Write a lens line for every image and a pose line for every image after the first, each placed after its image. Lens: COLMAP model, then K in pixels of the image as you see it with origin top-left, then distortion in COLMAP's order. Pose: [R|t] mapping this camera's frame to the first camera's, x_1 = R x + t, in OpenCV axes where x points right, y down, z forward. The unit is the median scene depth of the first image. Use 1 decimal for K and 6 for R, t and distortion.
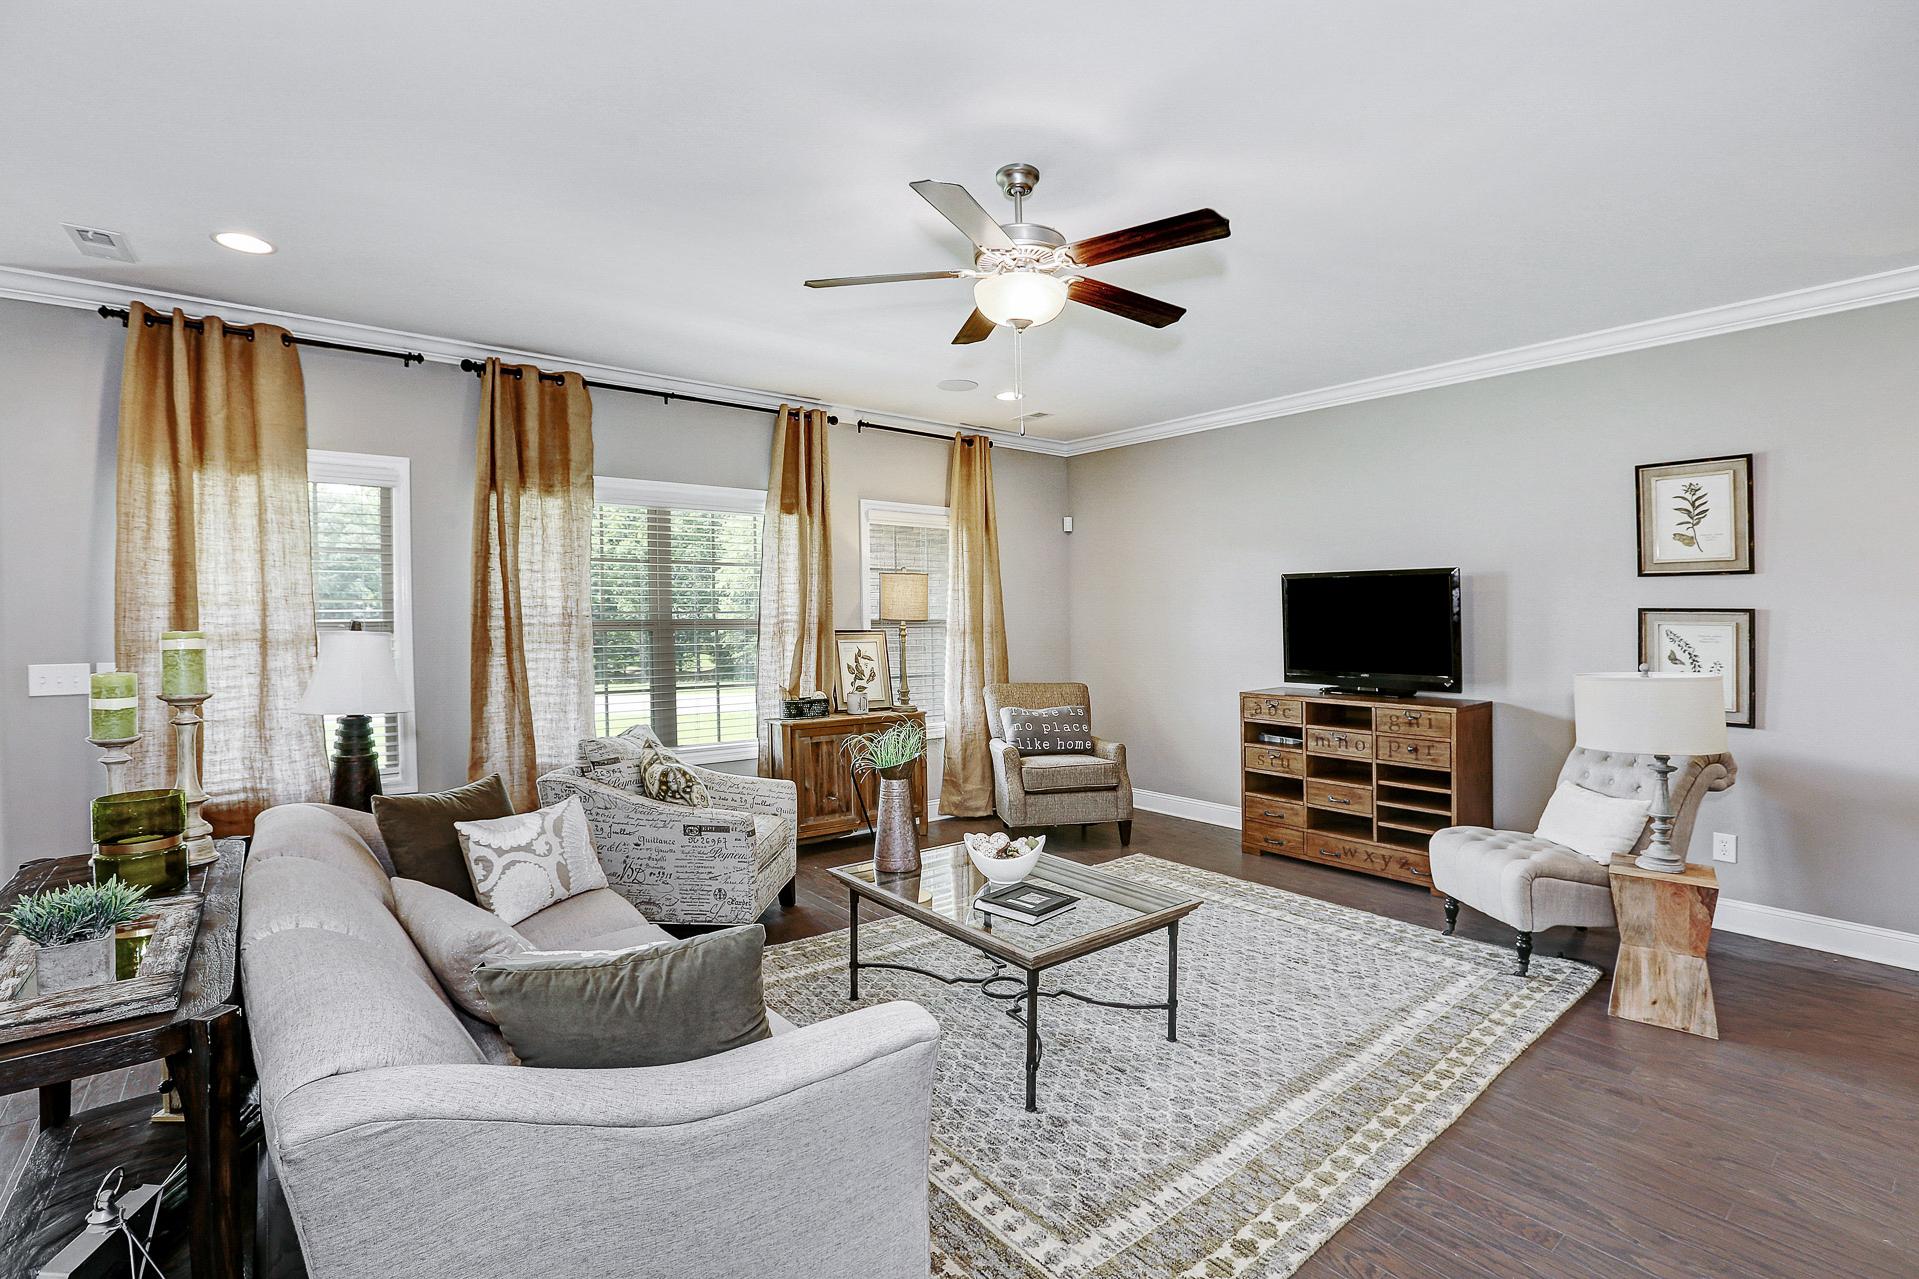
lens RADIAL K [[863.5, 0, 955.8], [0, 863.5, 611.9], [0, 0, 1]] dist [-0.048967, 0.008028]
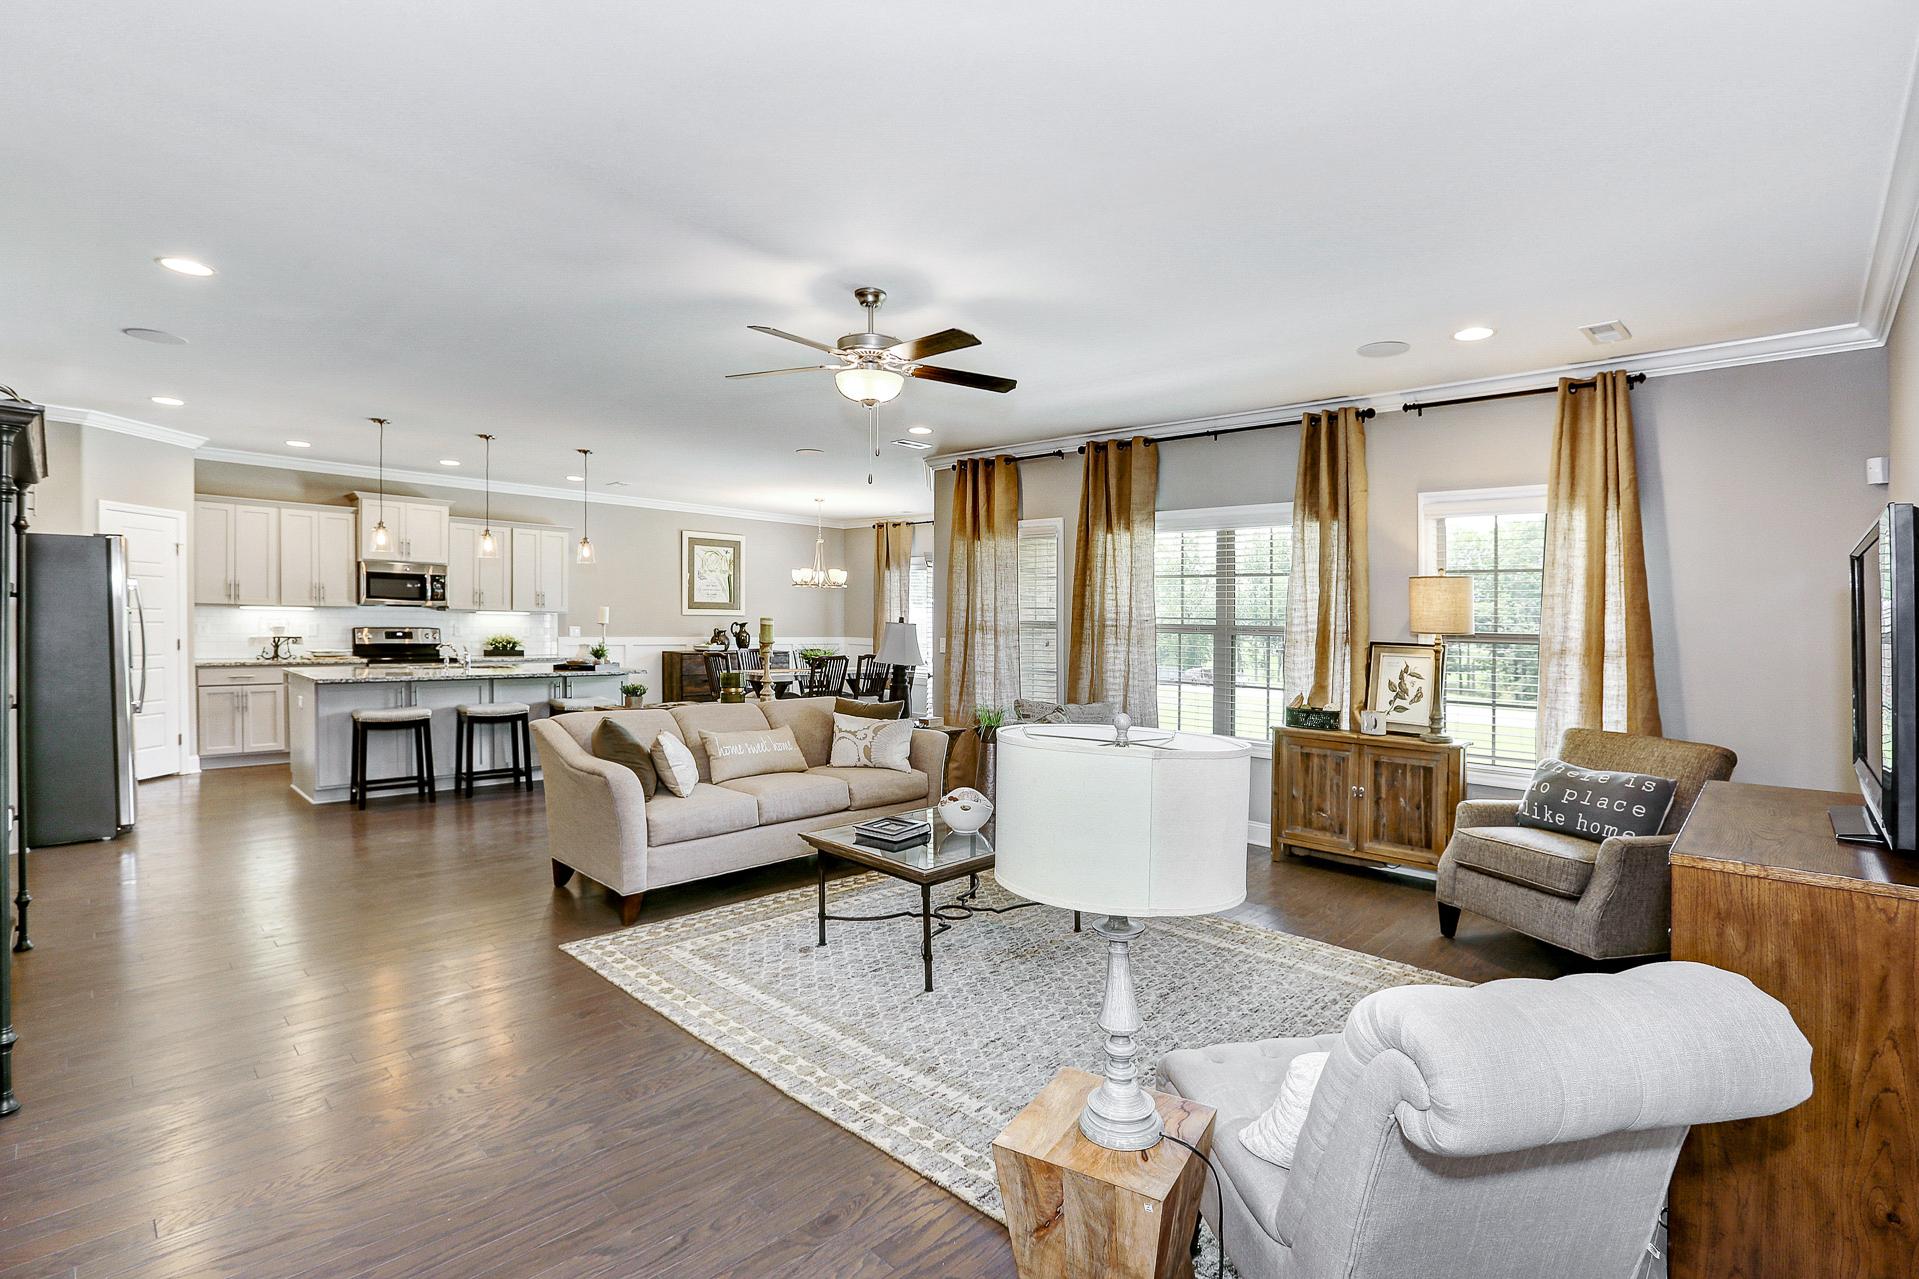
lens RADIAL K [[895.5, 0, 993.0], [0, 895.5, 635.3], [0, 0, 1]] dist [-0.002004, 0.000065]
pose [[0.166024, 0.034019, -0.985535, 0.791516], [-0.013457, 0.999390, 0.032230, -0.011456], [0.986030, 0.007911, 0.166381, 0.478146]]
